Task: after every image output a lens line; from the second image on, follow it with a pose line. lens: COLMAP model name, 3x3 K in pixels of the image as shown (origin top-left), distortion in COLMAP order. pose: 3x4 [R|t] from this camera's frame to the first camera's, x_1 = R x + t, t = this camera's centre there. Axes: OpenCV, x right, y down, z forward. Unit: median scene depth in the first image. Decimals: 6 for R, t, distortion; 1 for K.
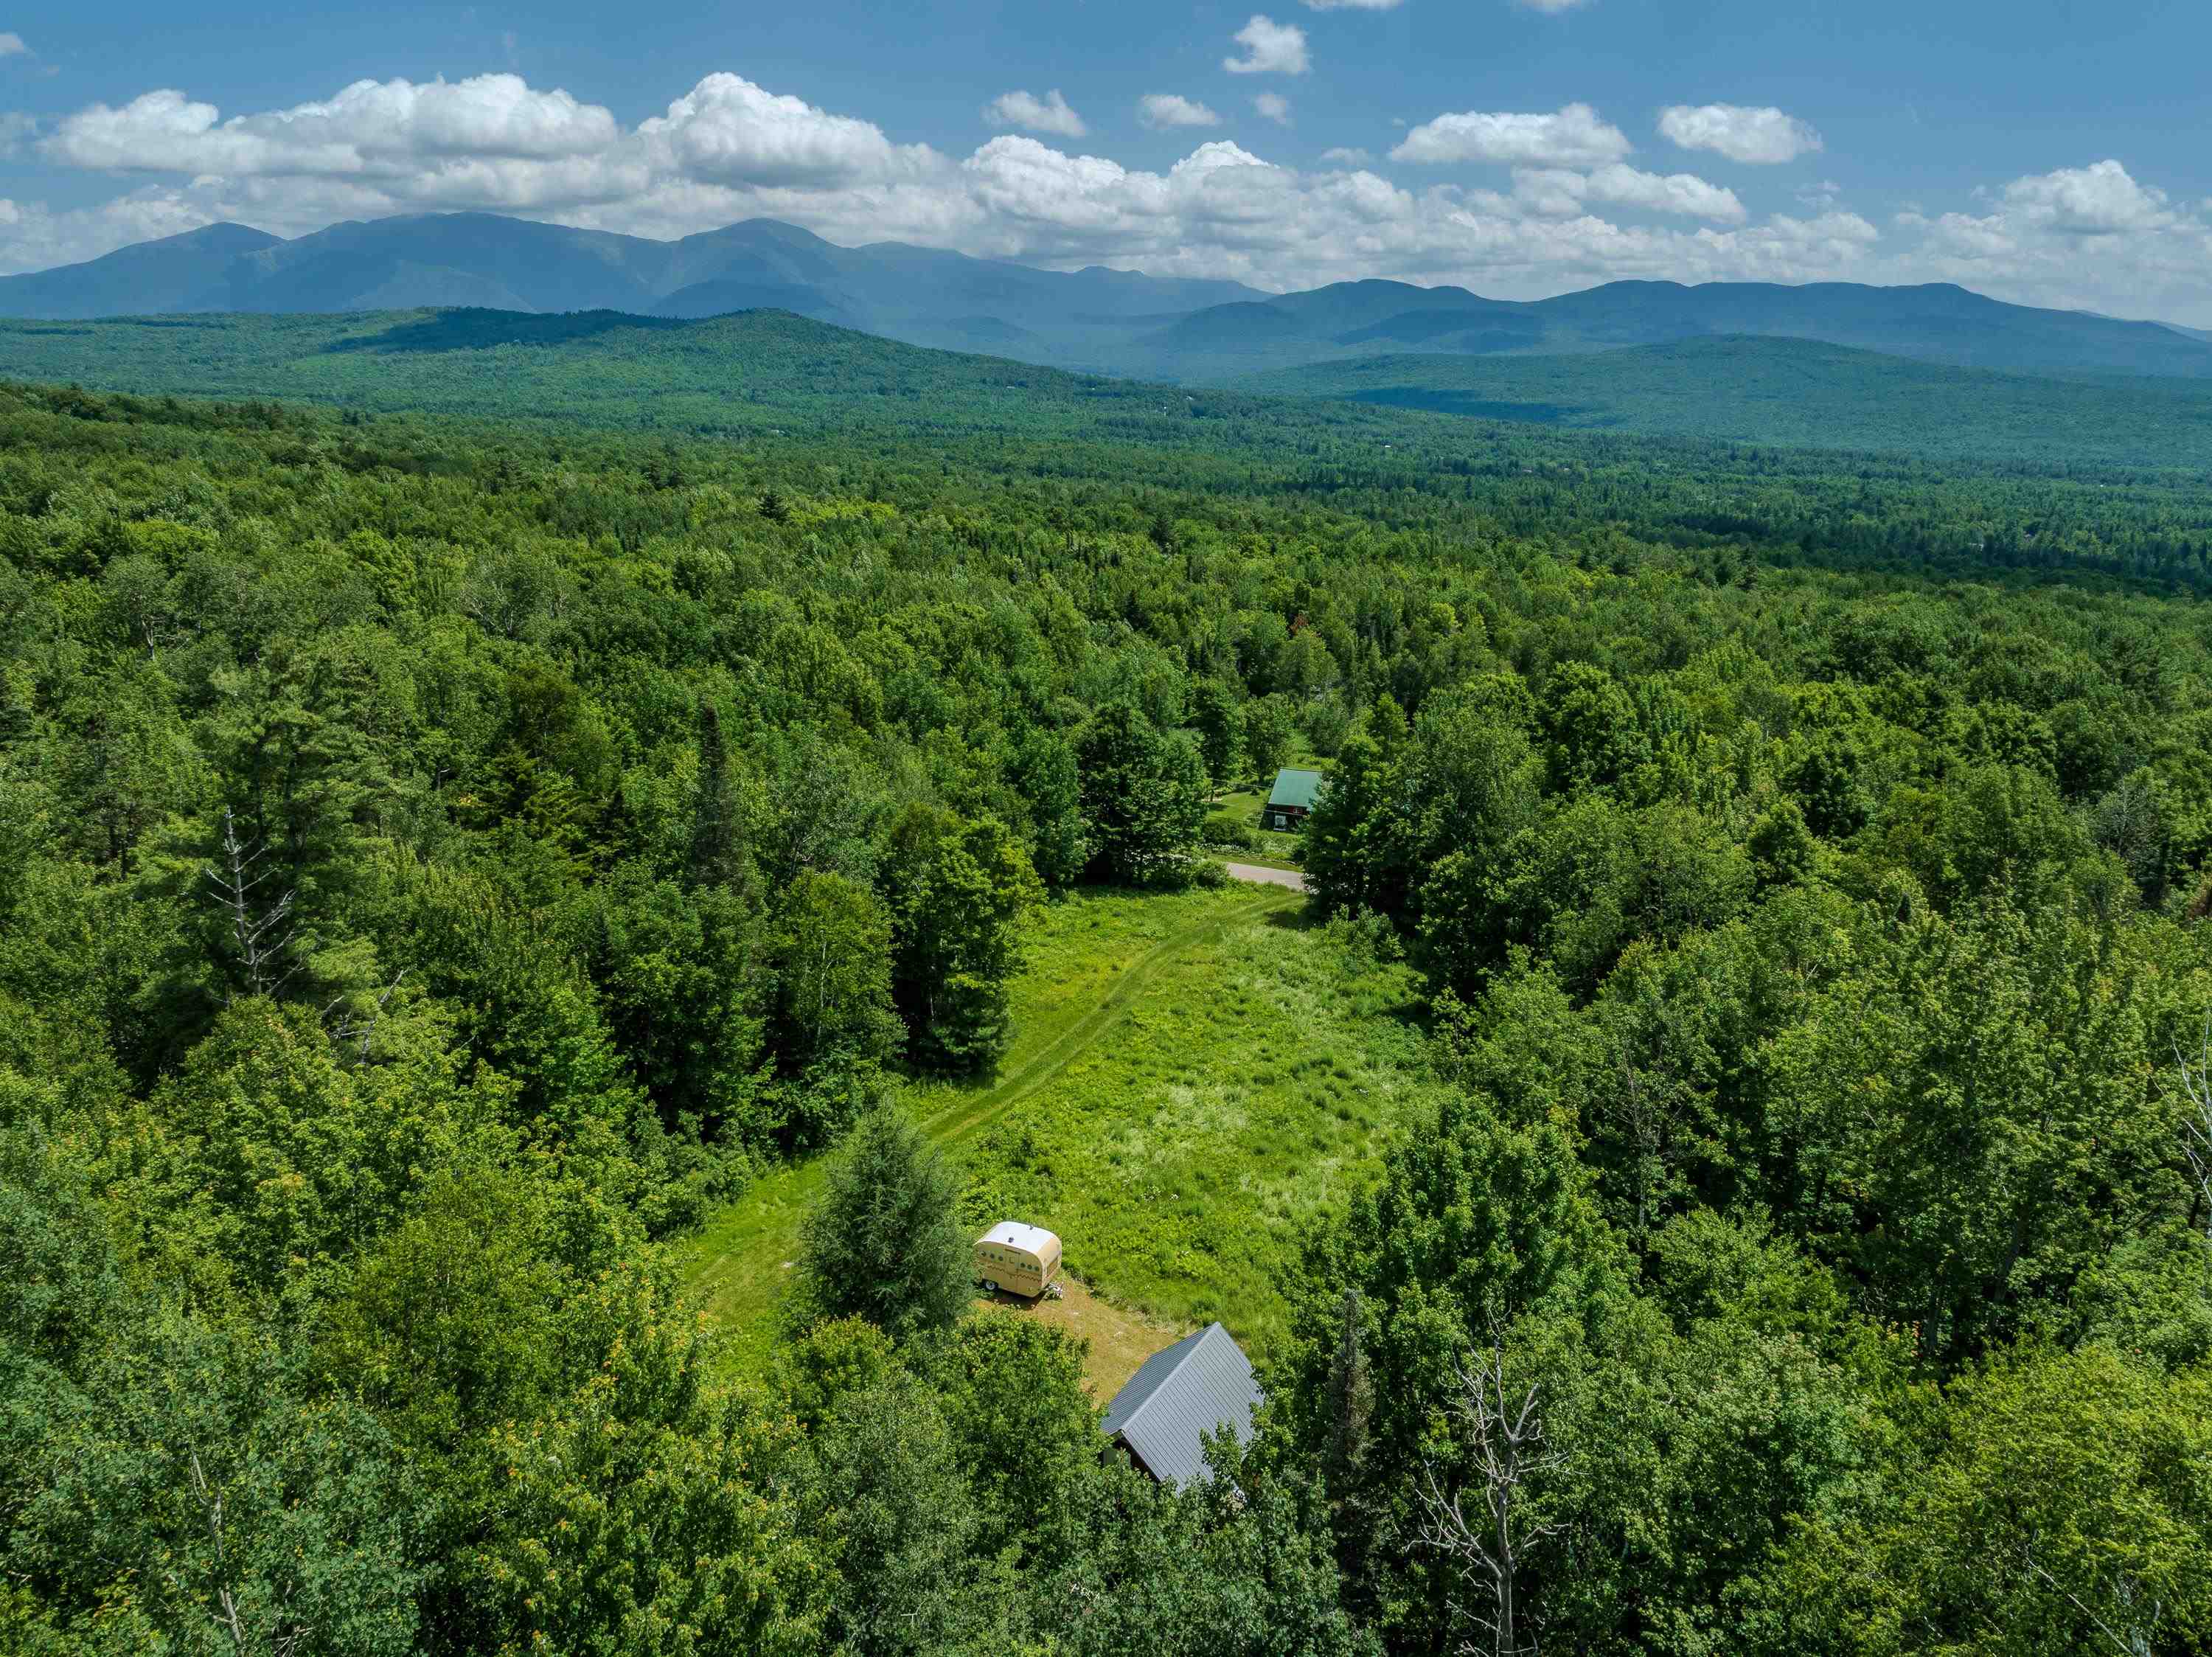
lens RADIAL K [[1554.6, 0, 1105.1], [0, 1554.6, 824.9], [0, 0, 1]] dist [-0.032215, 0.021006]
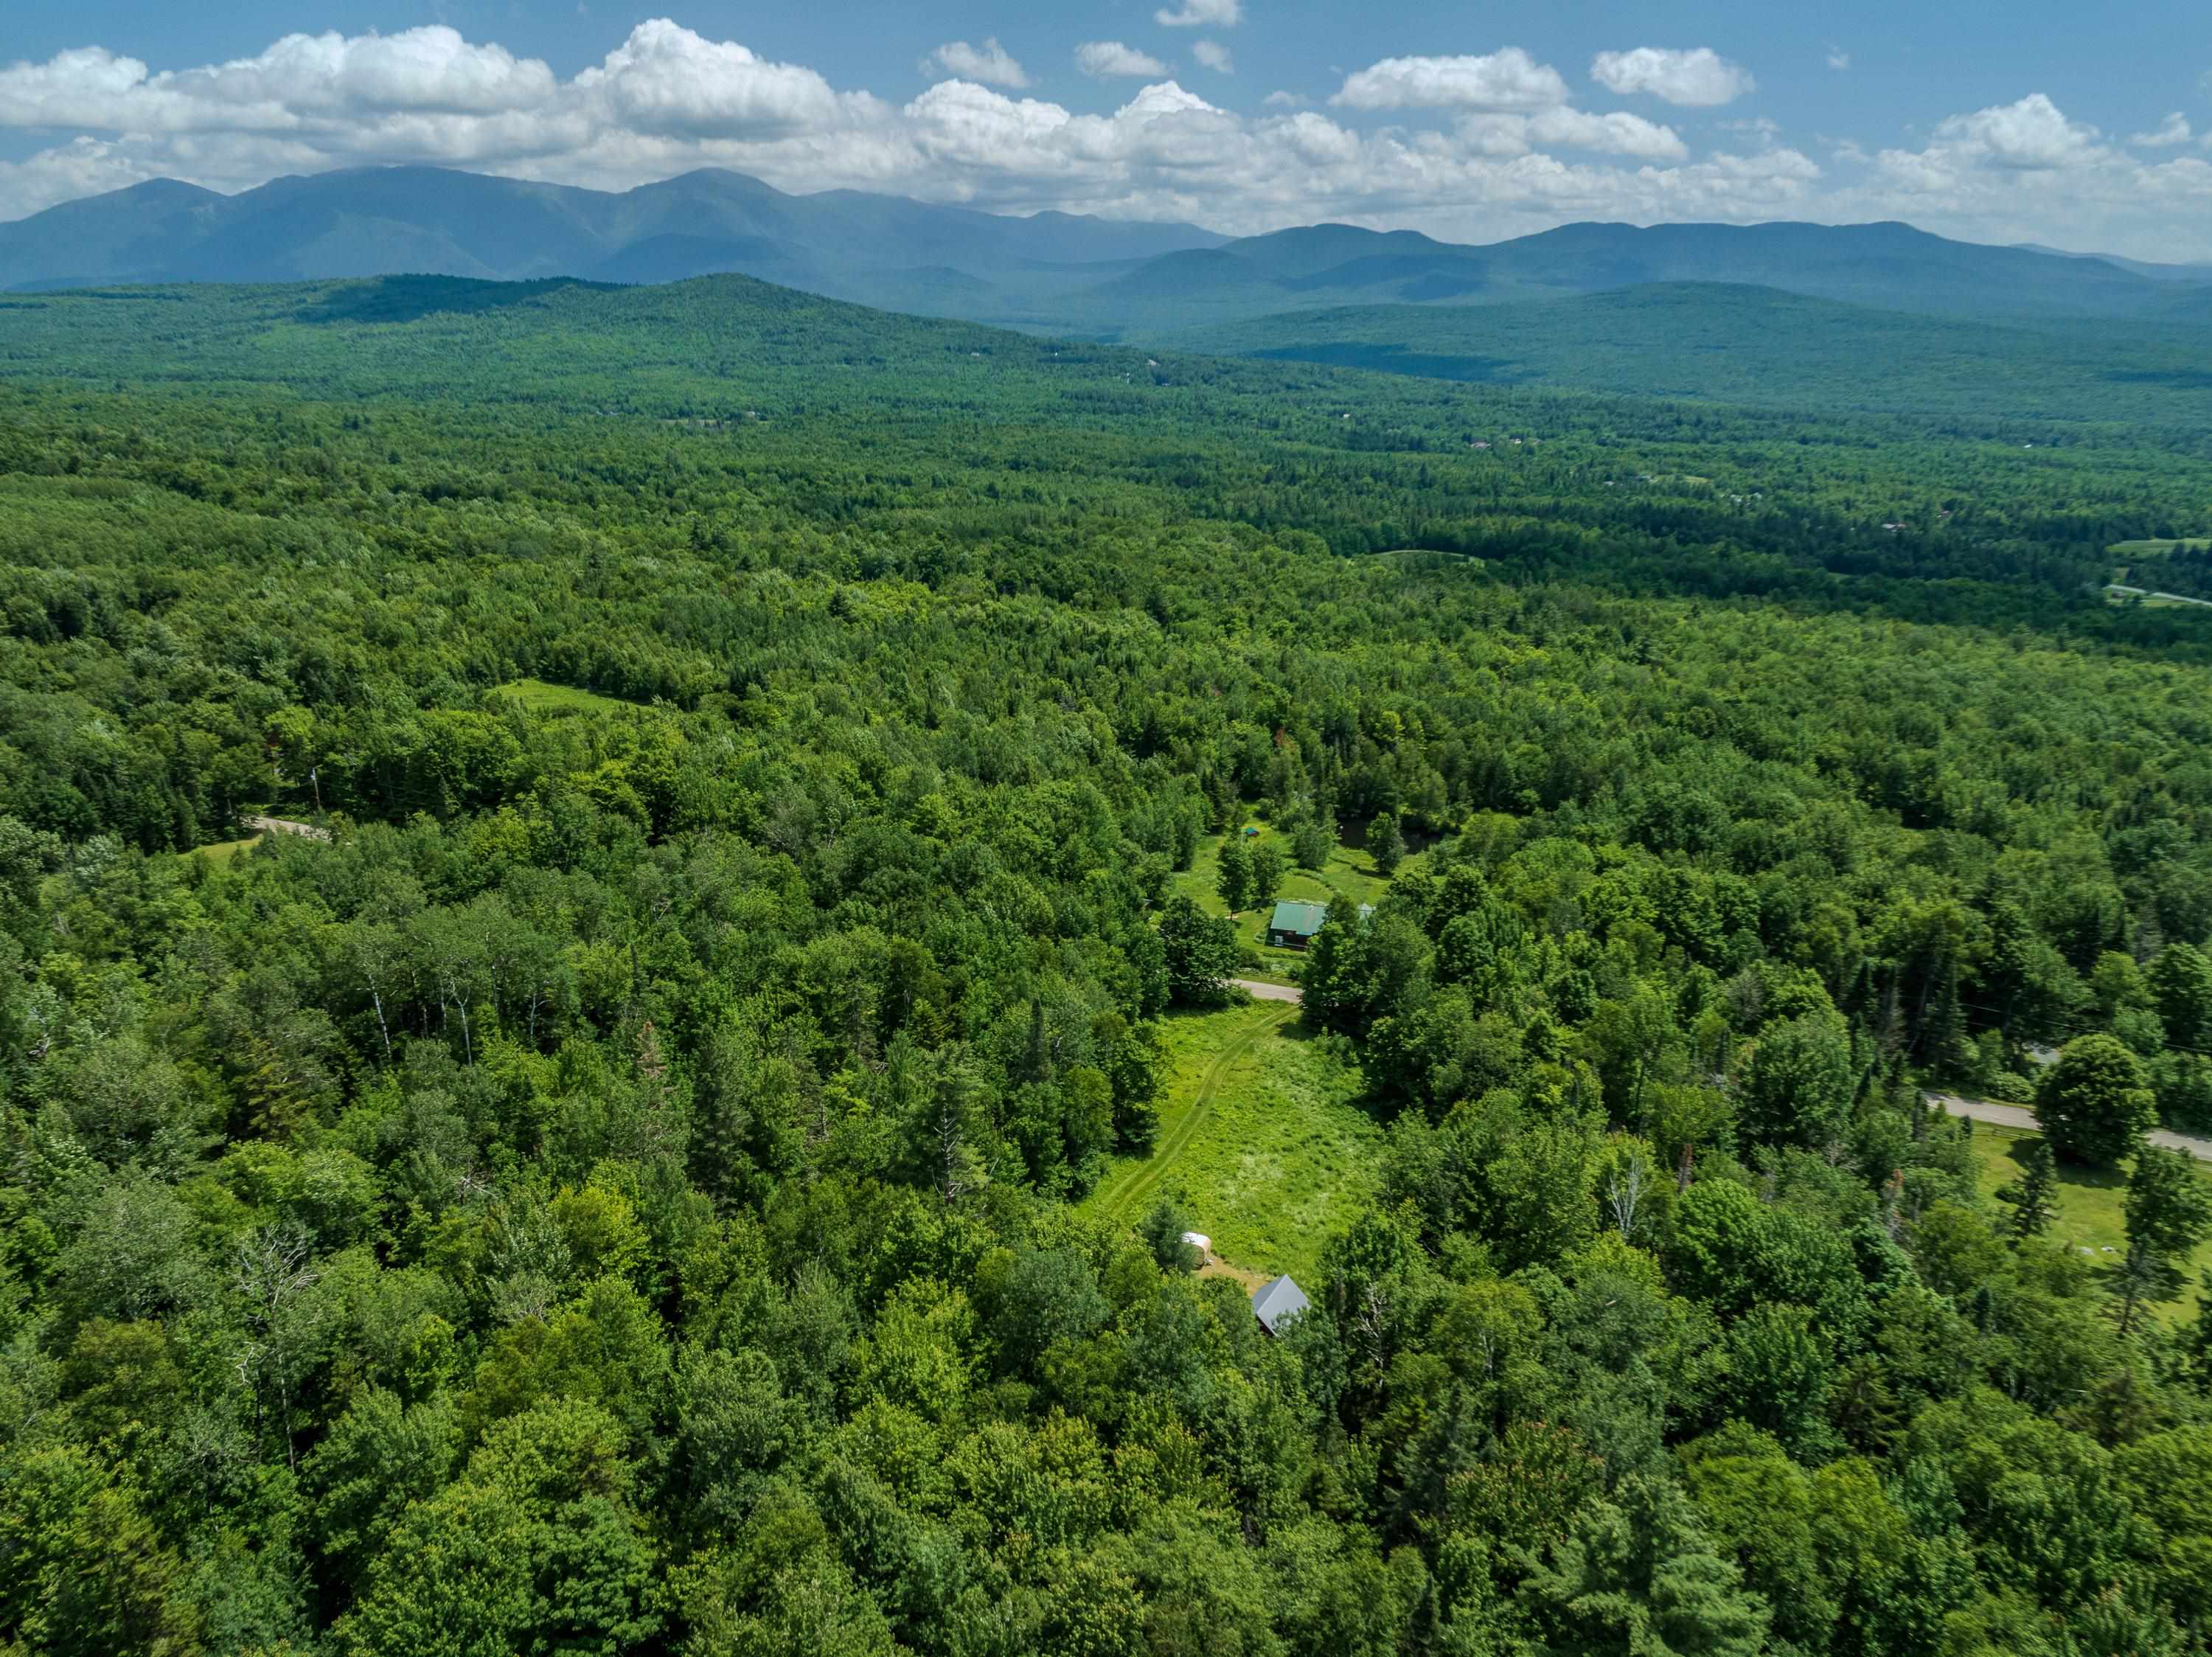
lens RADIAL K [[1551.7, 0, 1107.0], [0, 1551.7, 832.5], [0, 0, 1]] dist [-0.033705, 0.023670]
pose [[0.999531, -0.019753, 0.023402, -0.107062], [0.018808, 0.999027, 0.039895, -0.207162], [-0.024168, -0.039436, 0.998930, -0.609952]]
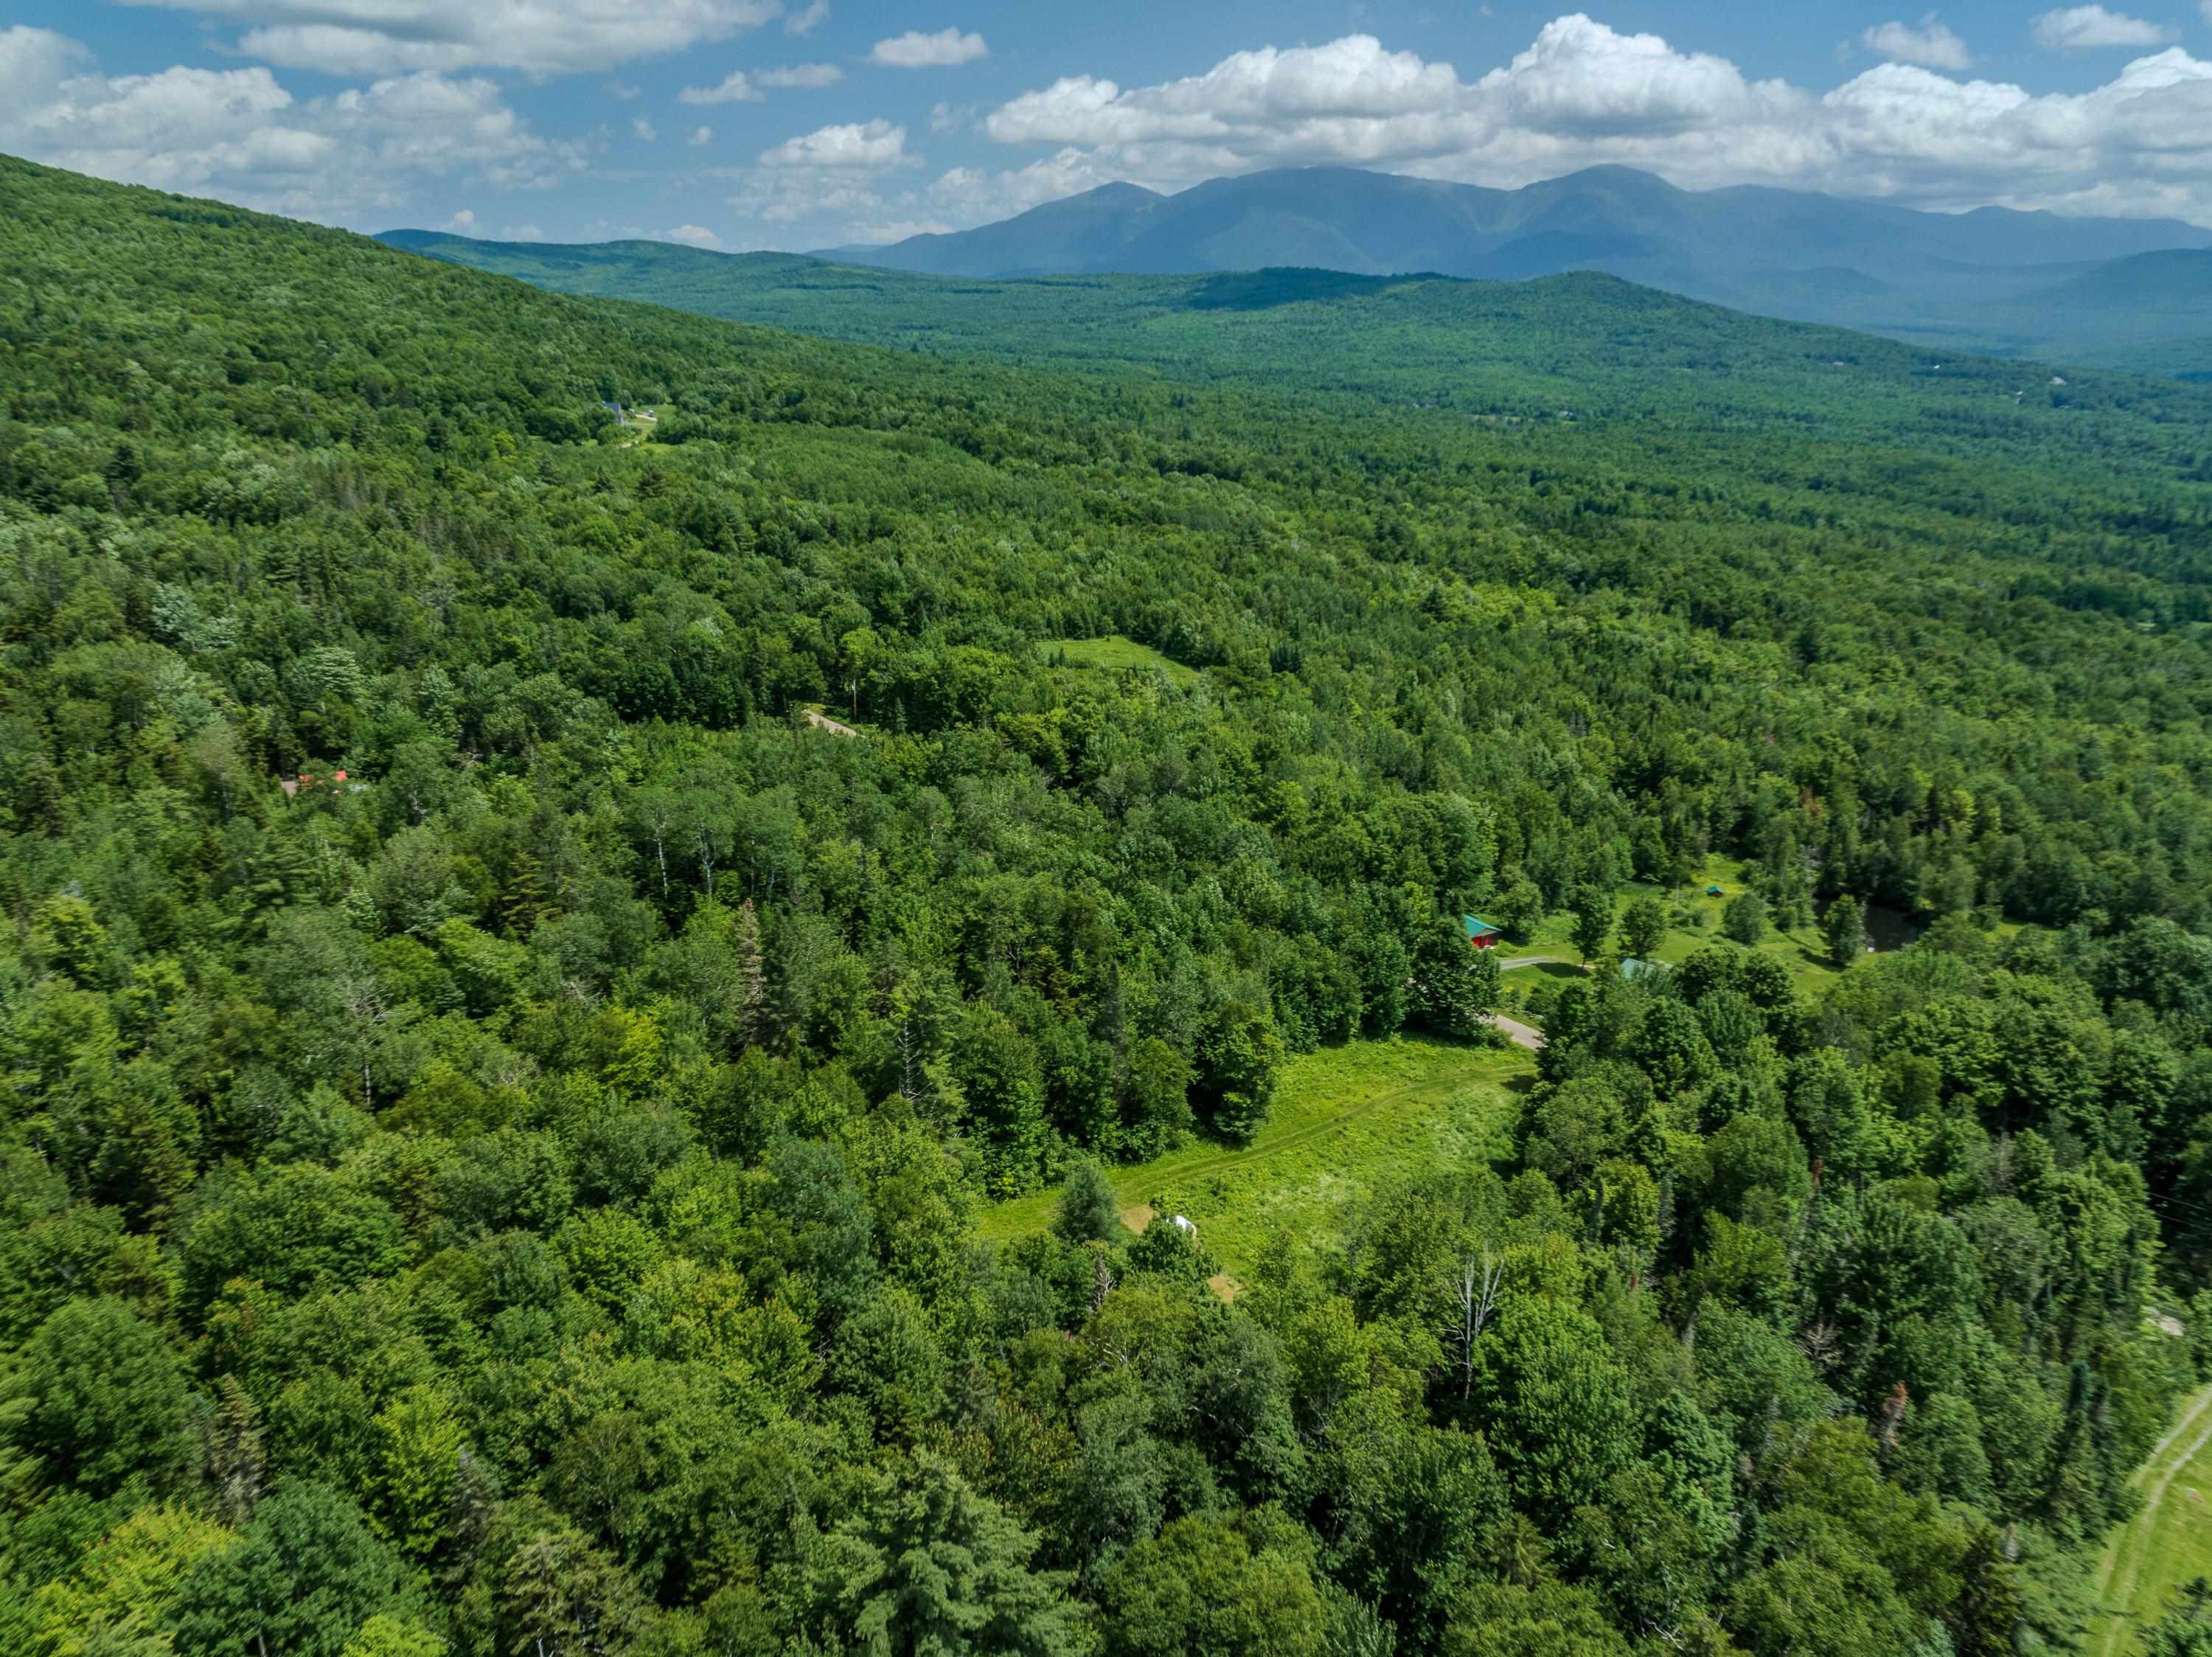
lens RADIAL K [[1554.6, 0, 1105.1], [0, 1554.6, 824.9], [0, 0, 1]] dist [-0.032215, 0.021006]
pose [[0.877681, 0.156559, -0.452952, 0.389479], [-0.141258, 0.987658, 0.067661, -0.226954], [0.457954, 0.004598, 0.888964, -0.549165]]
